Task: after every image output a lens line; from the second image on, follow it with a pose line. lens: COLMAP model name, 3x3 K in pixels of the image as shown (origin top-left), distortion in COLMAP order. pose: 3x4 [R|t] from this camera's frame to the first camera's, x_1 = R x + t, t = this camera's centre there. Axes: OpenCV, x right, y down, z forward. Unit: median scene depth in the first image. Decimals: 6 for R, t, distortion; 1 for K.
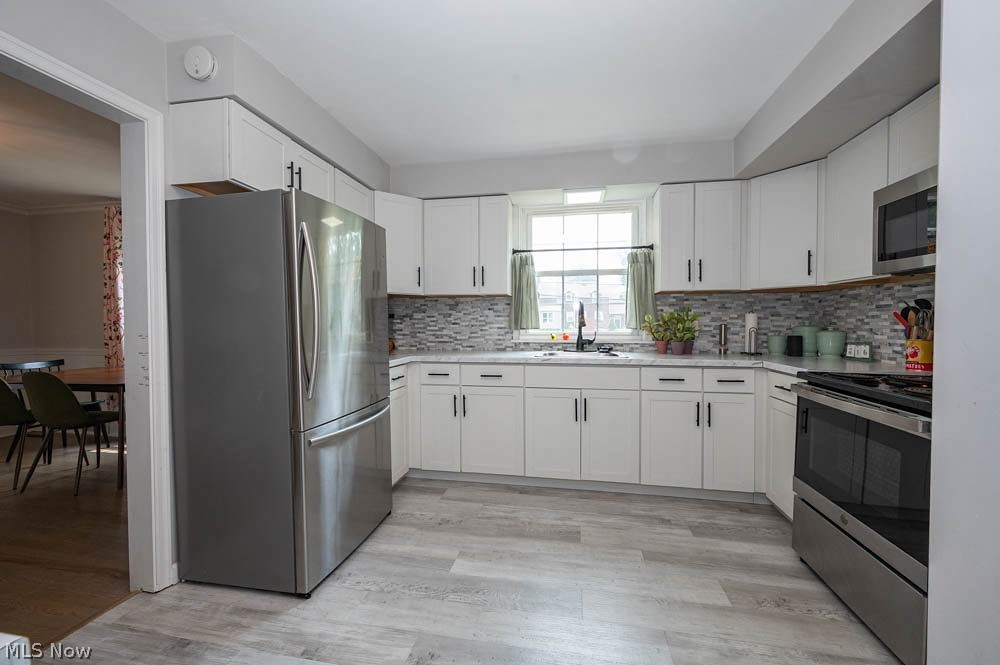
lens RADIAL K [[385.5, 0, 501.6], [0, 385.5, 330.0], [0, 0, 1]] dist [-0.000278, -0.000337]
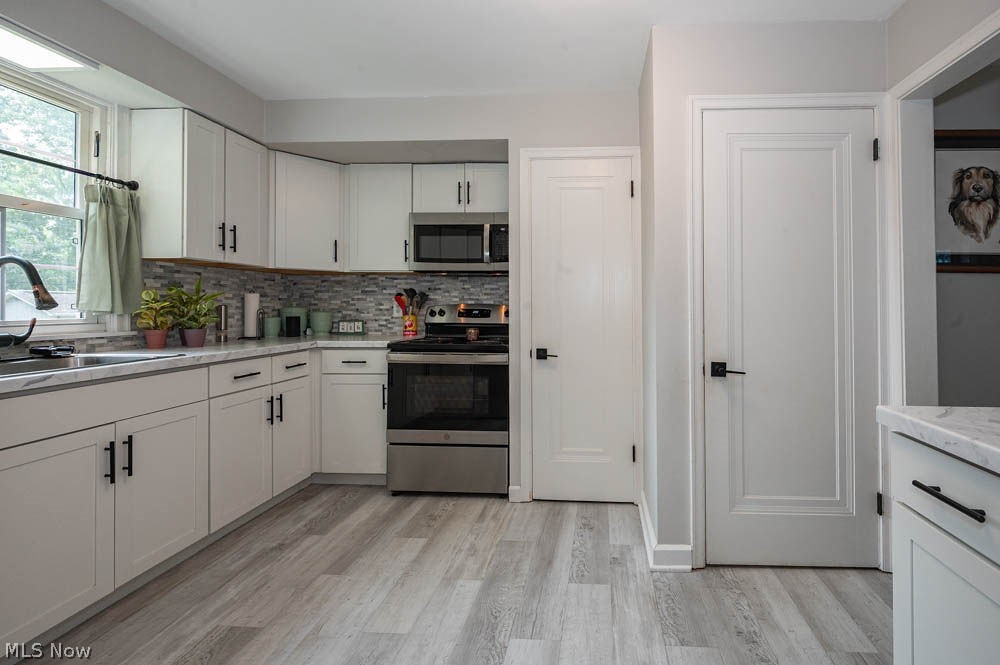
lens RADIAL K [[404.2, 0, 586.9], [0, 404.2, 297.6], [0, 0, 1]] dist [-0.001303, -0.000146]
pose [[-0.118345, 0.020127, 0.992769, -0.382760], [0.017581, 0.999680, -0.018171, -0.002032], [-0.992817, 0.015303, -0.118661, 0.339625]]
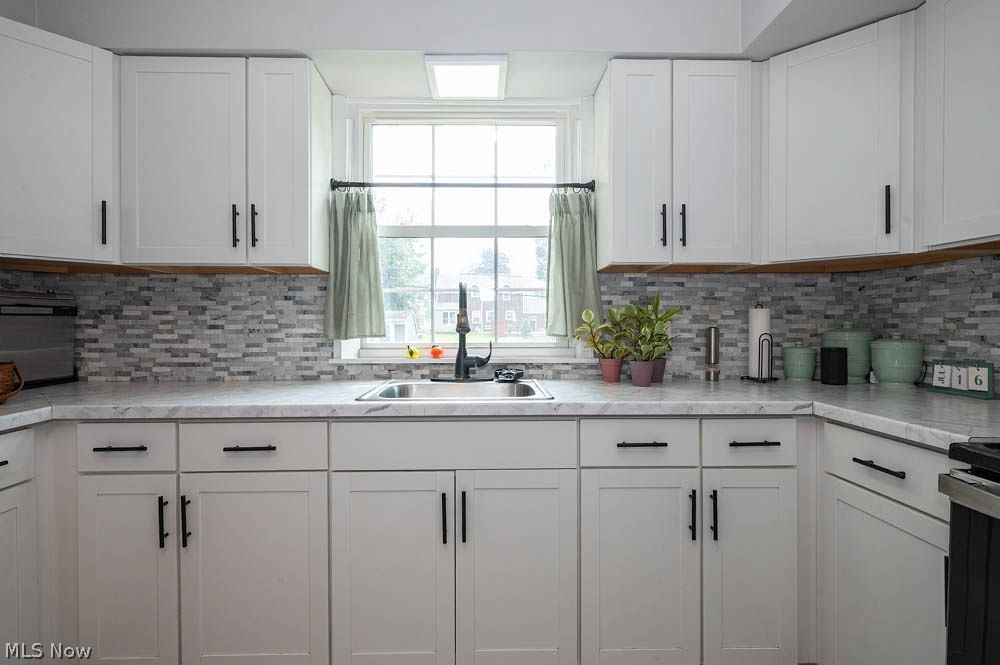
lens RADIAL K [[484.1, 0, 471.8], [0, 484.1, 330.2], [0, 0, 1]] dist [0.009053, 0.000444]
pose [[0.986041, -0.002452, 0.166487, 0.111979], [0.003550, 0.999974, -0.006302, -0.007942], [-0.166467, 0.006806, 0.986024, 0.368330]]
